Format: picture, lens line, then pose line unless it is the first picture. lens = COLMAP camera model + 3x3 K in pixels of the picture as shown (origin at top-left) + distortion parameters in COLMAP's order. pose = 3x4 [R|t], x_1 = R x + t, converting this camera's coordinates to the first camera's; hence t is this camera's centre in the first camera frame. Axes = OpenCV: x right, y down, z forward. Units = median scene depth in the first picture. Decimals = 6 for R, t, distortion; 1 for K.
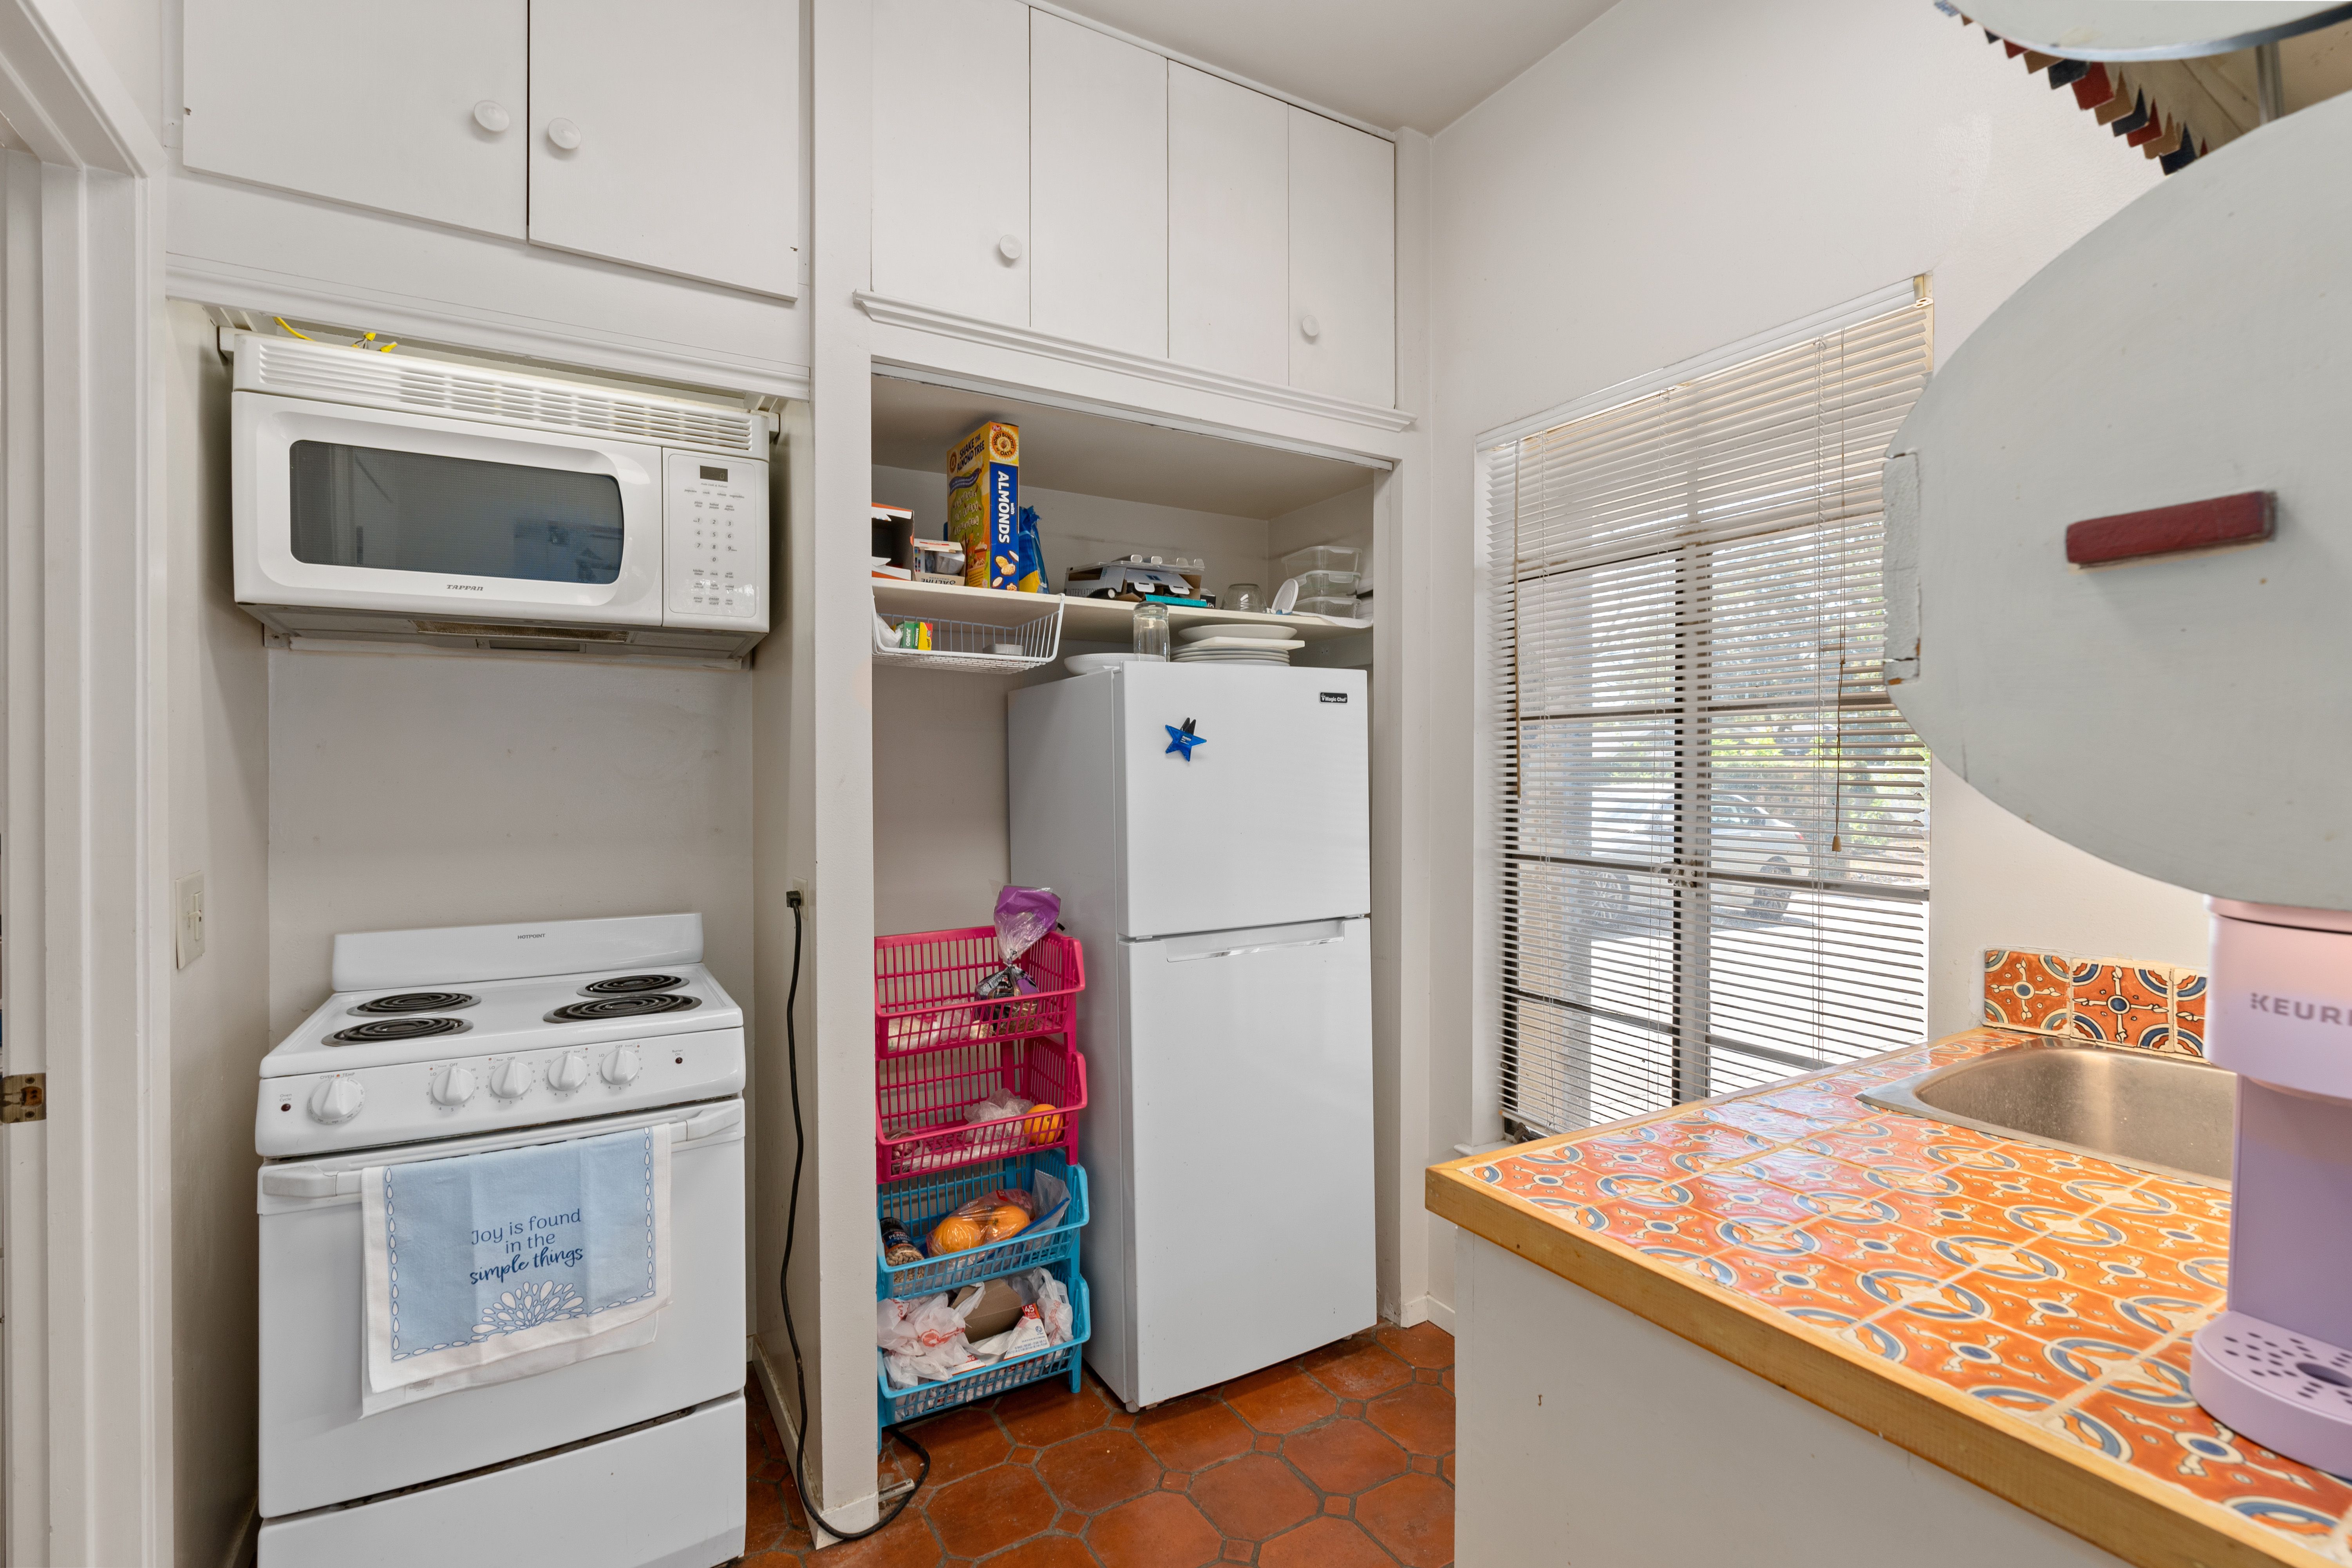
lens RADIAL K [[1075.1, 0, 1174.2], [0, 1075.1, 775.5], [0, 0, 1]] dist [-0.010409, 0.002523]
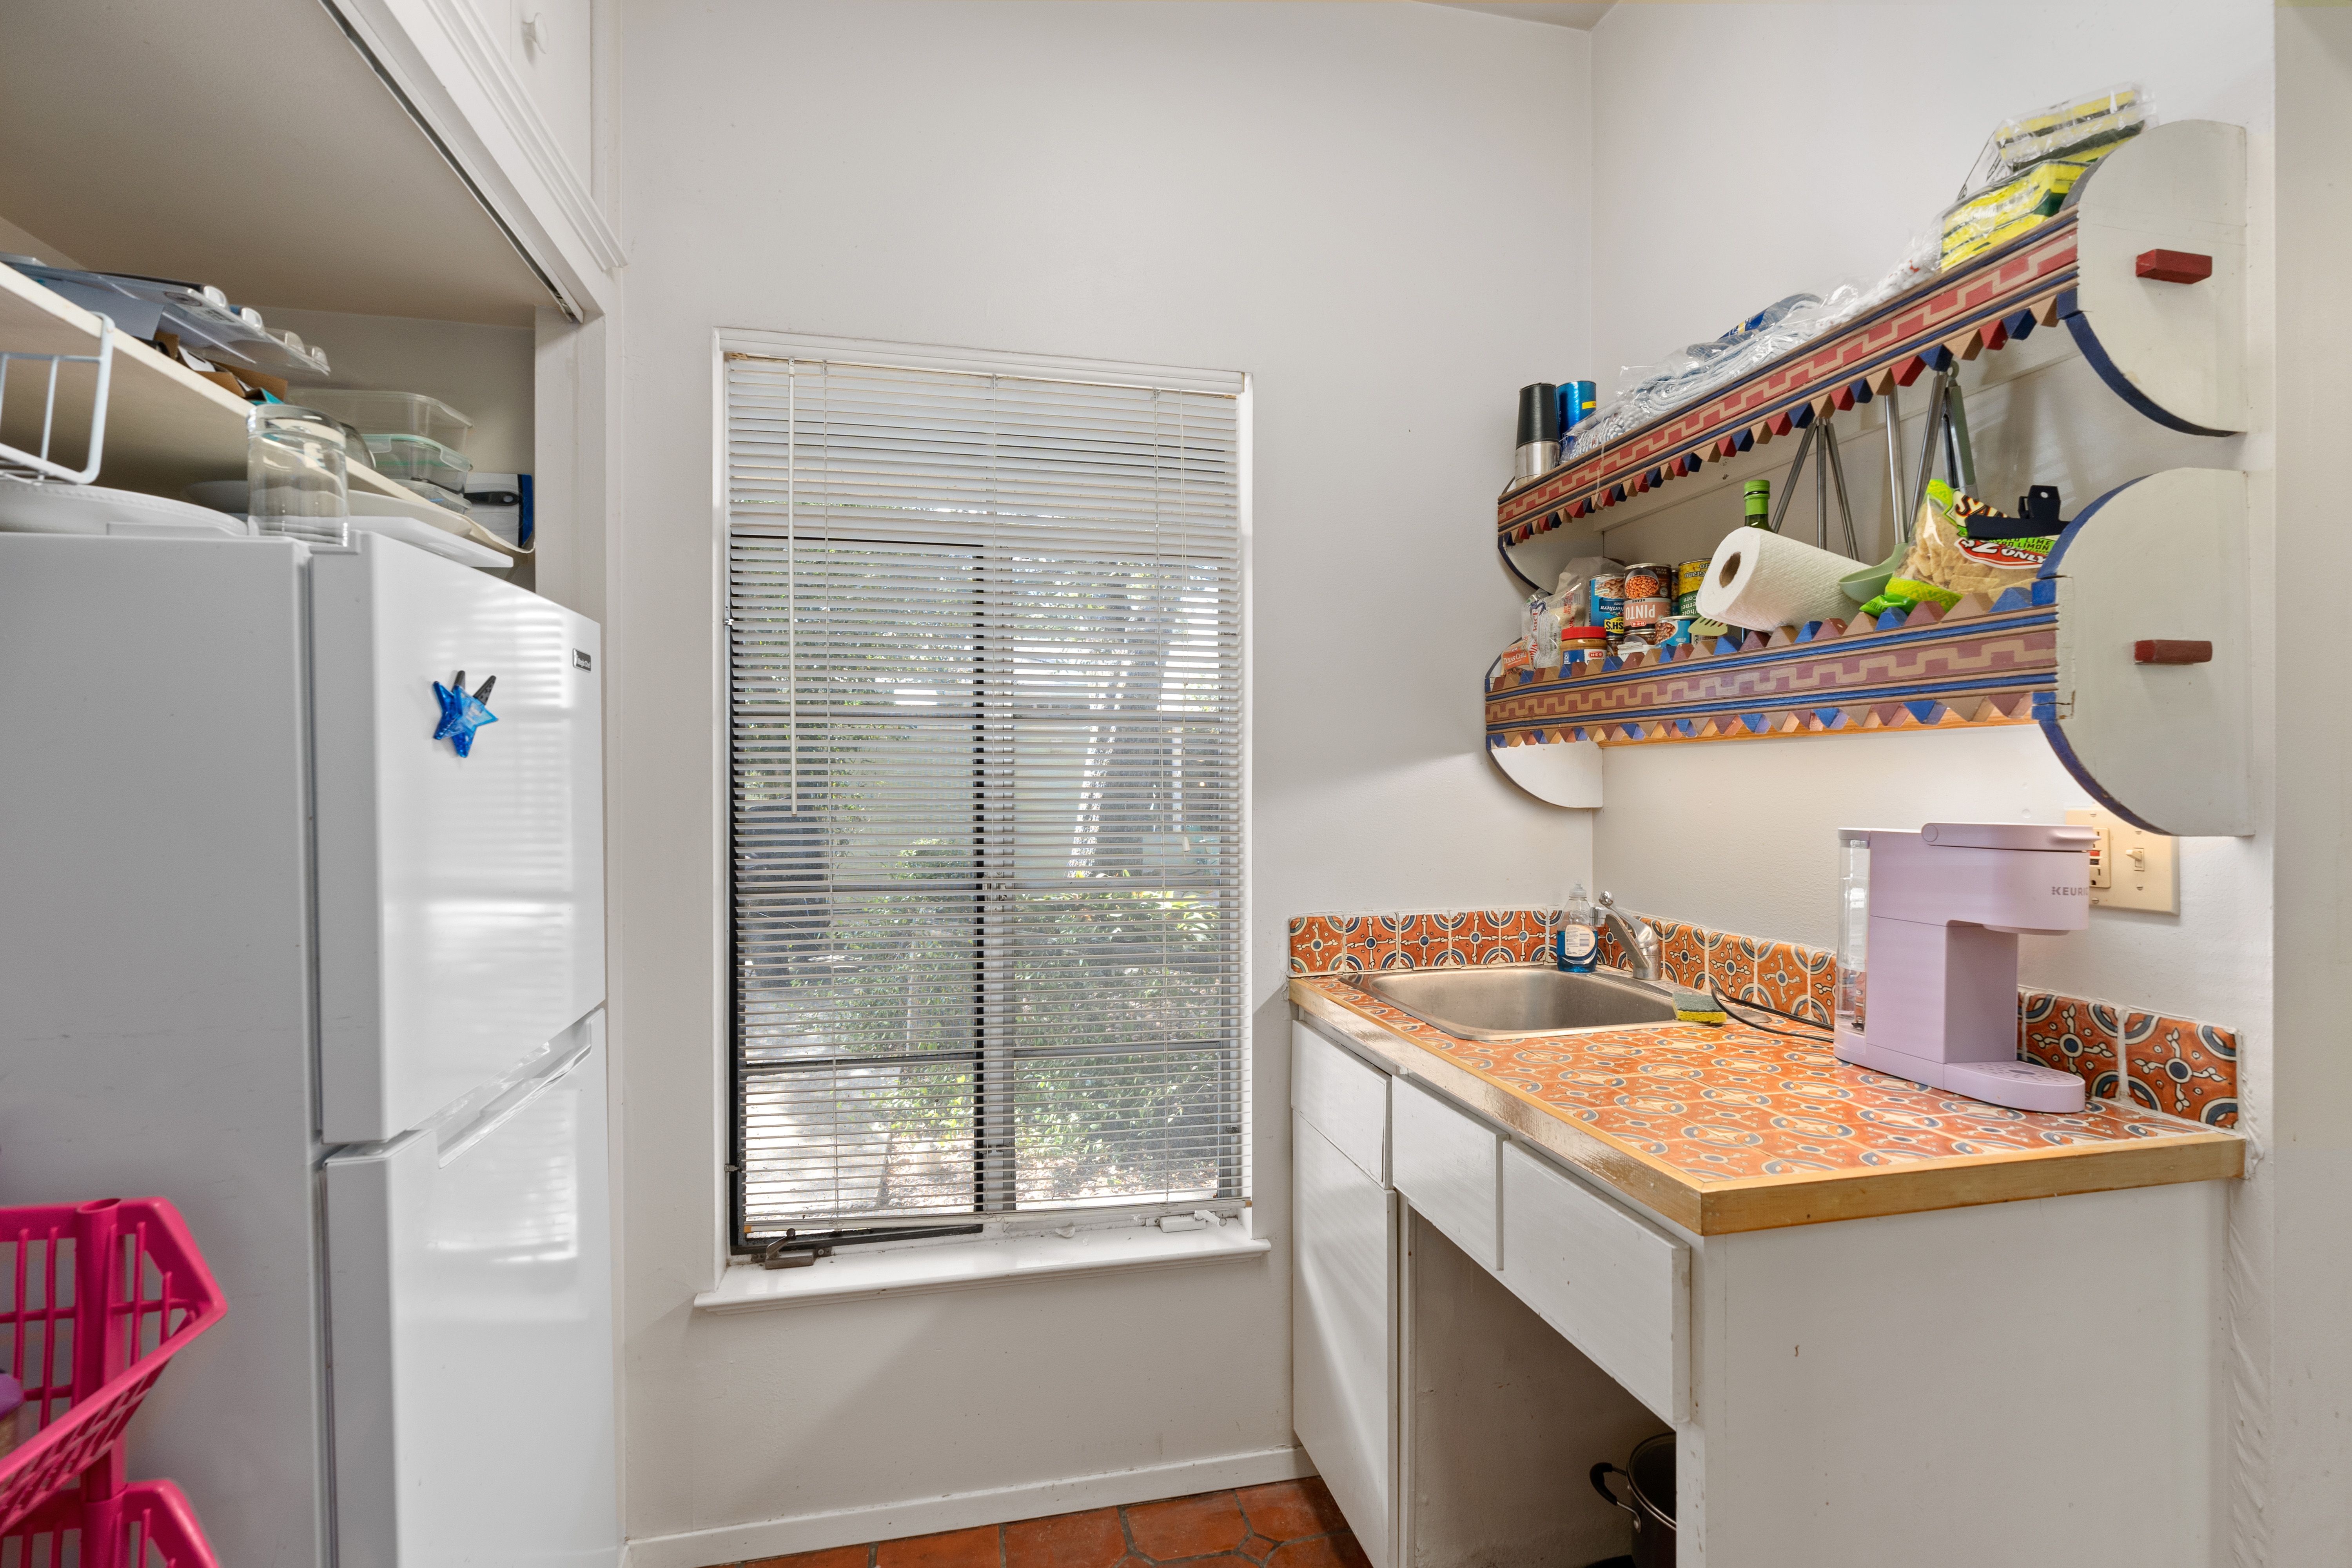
lens RADIAL K [[1075.0, 0, 1176.9], [0, 1075.0, 789.9], [0, 0, 1]] dist [-0.010409, 0.002523]
pose [[0.288825, -0.004843, 0.957370, -0.532311], [0.006374, 0.999975, 0.003135, 0.002628], [-0.957361, 0.005197, 0.288849, 0.777666]]
